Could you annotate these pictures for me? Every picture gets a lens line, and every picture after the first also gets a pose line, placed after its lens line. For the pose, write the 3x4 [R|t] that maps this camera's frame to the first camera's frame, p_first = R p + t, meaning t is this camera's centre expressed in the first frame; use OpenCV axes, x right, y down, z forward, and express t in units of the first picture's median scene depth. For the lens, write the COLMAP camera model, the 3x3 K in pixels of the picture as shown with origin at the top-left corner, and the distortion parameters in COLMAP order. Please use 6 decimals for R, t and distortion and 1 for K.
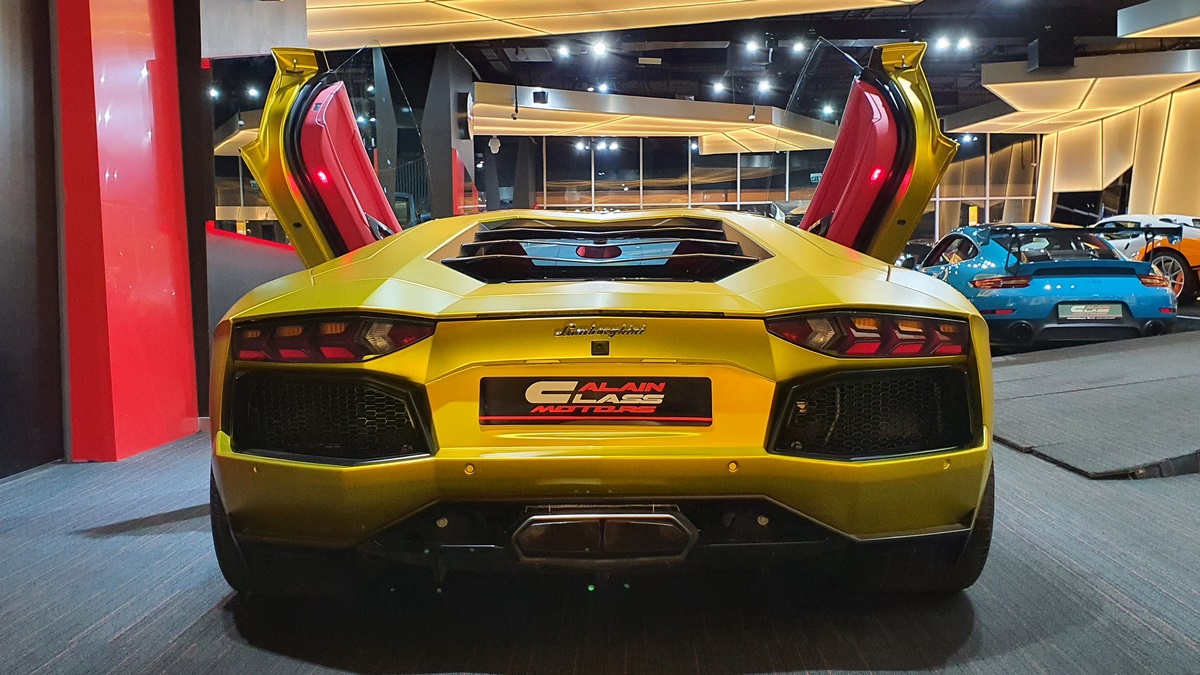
lens RADIAL K [[1252.9, 0, 600.0], [0, 1252.9, 337.5], [0, 0, 1]] dist [0.255031, -0.882586]
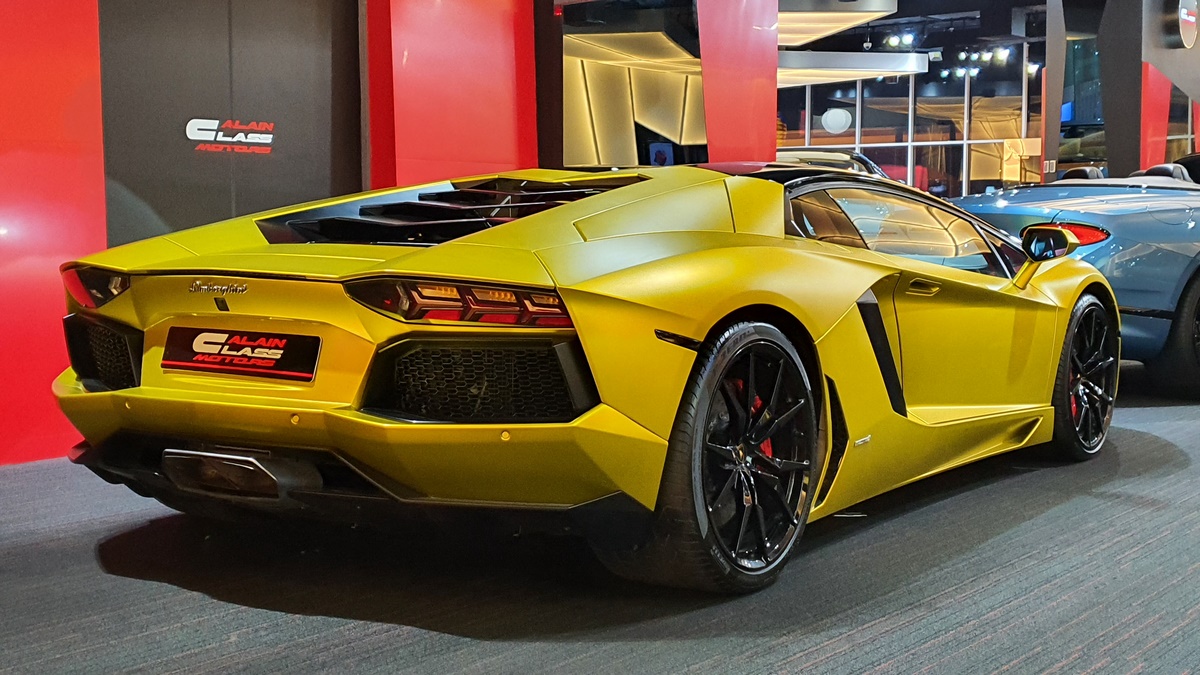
lens RADIAL K [[1610.6, 0, 602.1], [0, 1610.6, 316.7], [0, 0, 1]] dist [0.289066, -0.987320]
pose [[0.829626, 0.043156, -0.556649, 1.047979], [-0.038786, 0.999054, 0.019649, -0.021331], [0.556971, 0.005289, 0.830515, -0.009651]]
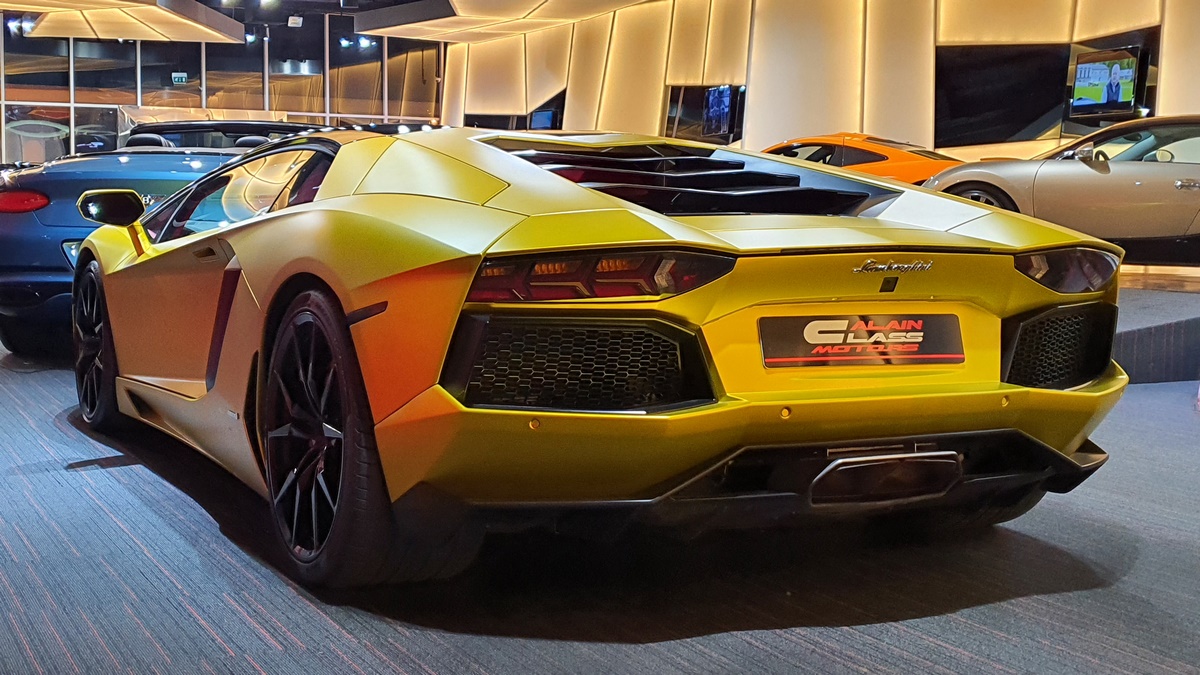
lens RADIAL K [[1614.5, 0, 583.9], [0, 1614.5, 348.0], [0, 0, 1]] dist [0.264689, -0.966001]
pose [[0.890504, -0.020707, 0.454505, -0.757852], [0.003869, 0.999272, 0.037946, 0.008395], [-0.454960, -0.032033, 0.889936, -0.013533]]
